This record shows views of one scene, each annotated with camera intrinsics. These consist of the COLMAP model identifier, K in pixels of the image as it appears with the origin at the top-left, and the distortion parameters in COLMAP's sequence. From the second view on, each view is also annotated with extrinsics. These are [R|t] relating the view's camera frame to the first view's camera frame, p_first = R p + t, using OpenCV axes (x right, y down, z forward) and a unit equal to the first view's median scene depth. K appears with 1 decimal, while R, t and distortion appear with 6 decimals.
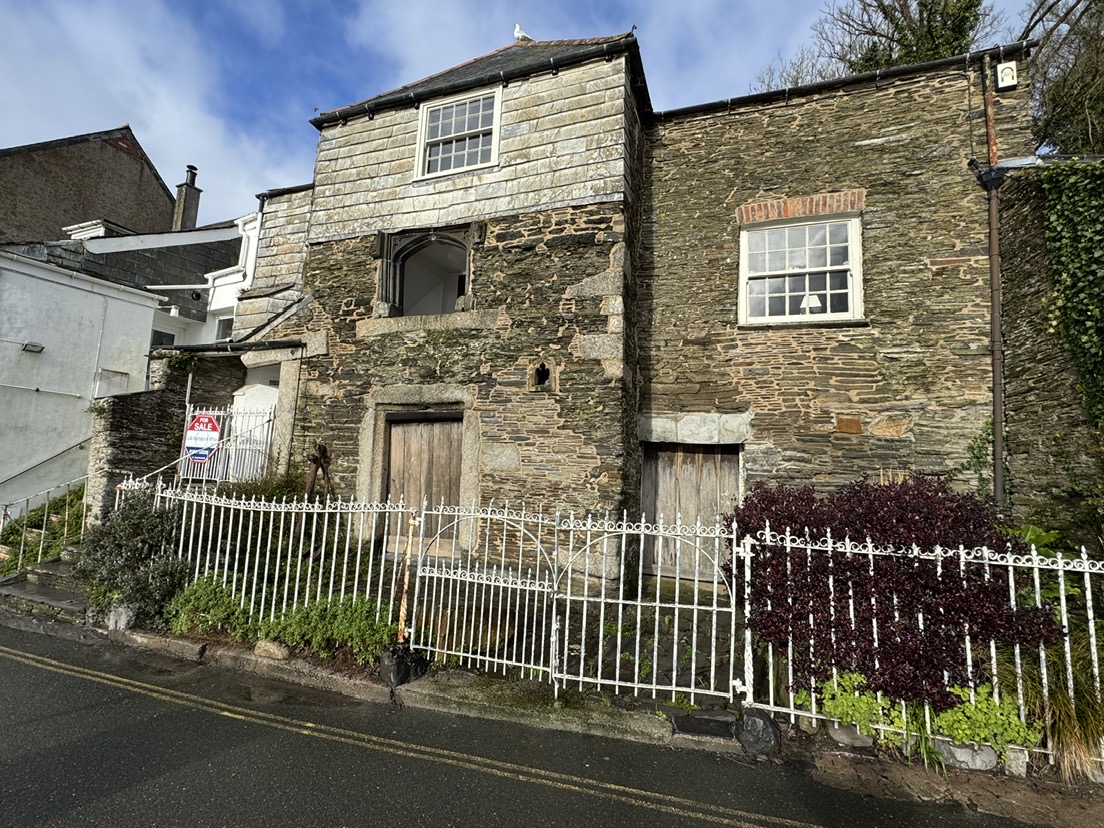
lens RADIAL K [[567.5, 0, 552.0], [0, 567.5, 414.0], [0, 0, 1]] dist [0.000959, 0.000316]
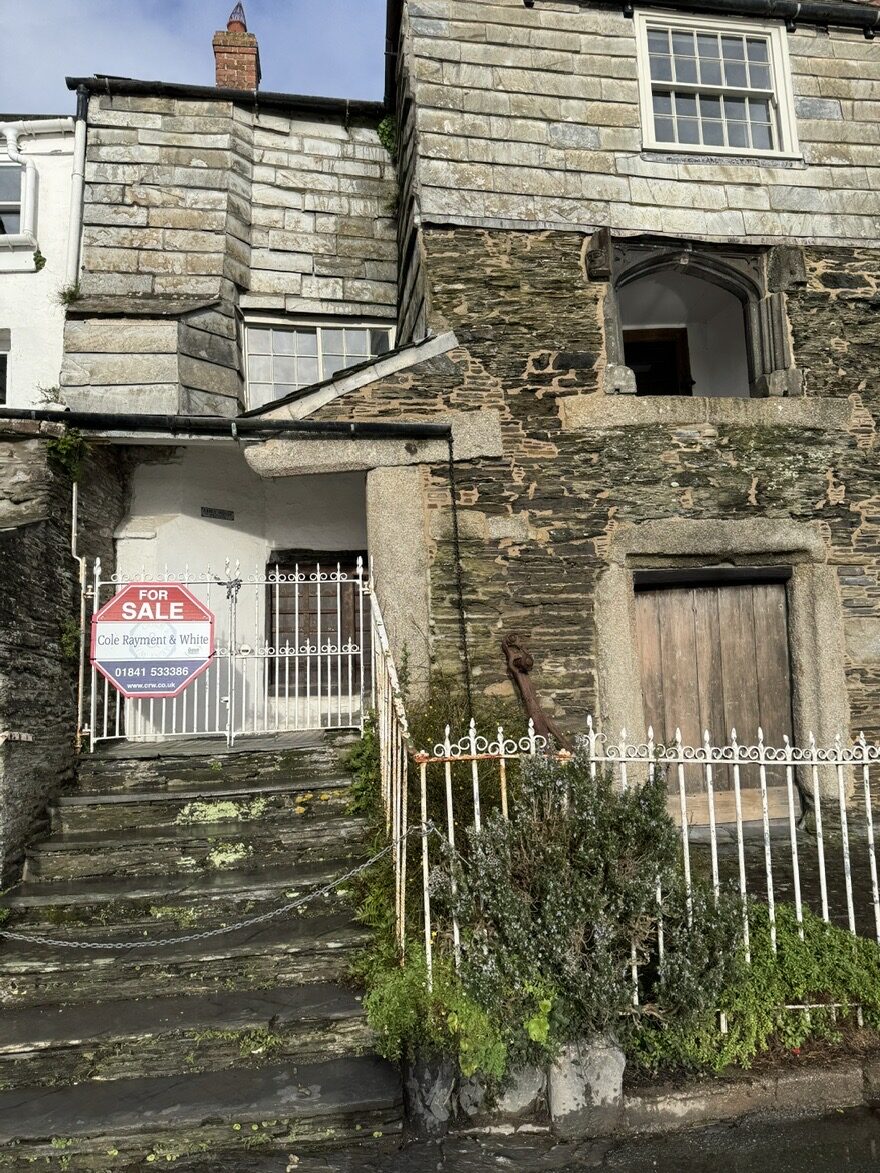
lens RADIAL K [[853.9, 0, 440.0], [0, 853.9, 586.5], [0, 0, 1]] dist [0.067015, -0.082727]
pose [[0.854486, -0.020417, 0.519073, -0.872566], [0.015119, 0.999781, 0.014435, -0.002289], [-0.519254, -0.004487, 0.854608, 0.393581]]
